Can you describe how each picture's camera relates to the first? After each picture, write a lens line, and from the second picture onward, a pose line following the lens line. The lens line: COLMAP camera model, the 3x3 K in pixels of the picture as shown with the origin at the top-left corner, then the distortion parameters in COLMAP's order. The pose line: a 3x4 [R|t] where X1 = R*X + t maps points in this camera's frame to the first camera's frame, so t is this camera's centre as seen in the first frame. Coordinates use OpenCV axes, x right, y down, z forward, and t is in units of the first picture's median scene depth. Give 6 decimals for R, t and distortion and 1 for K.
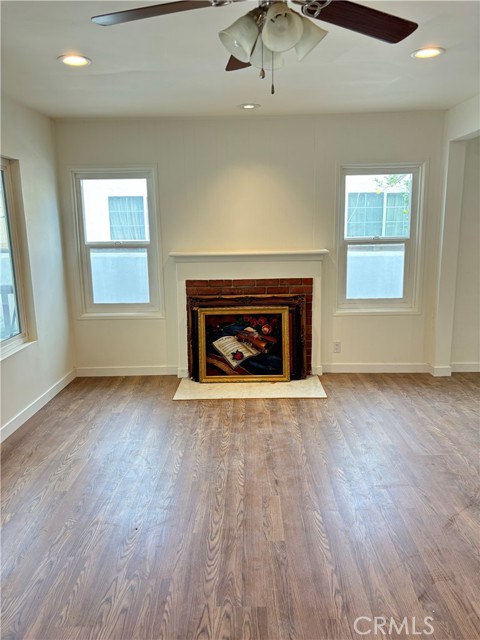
lens RADIAL K [[490.1, 0, 242.8], [0, 490.1, 317.7], [0, 0, 1]] dist [0.078883, -0.018843]
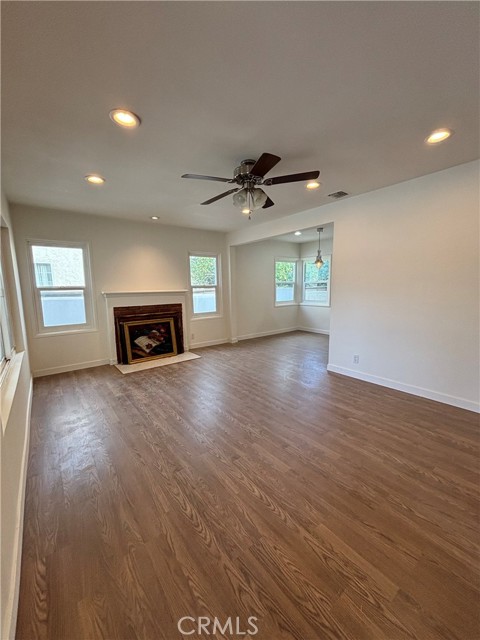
lens RADIAL K [[257.3, 0, 244.7], [0, 257.3, 319.4], [0, 0, 1]] dist [0.001302, -0.000393]
pose [[0.776791, -0.077499, 0.624972, -0.332556], [0.118623, 0.992641, -0.024347, 0.043574], [-0.618486, 0.093048, 0.780268, 0.000545]]
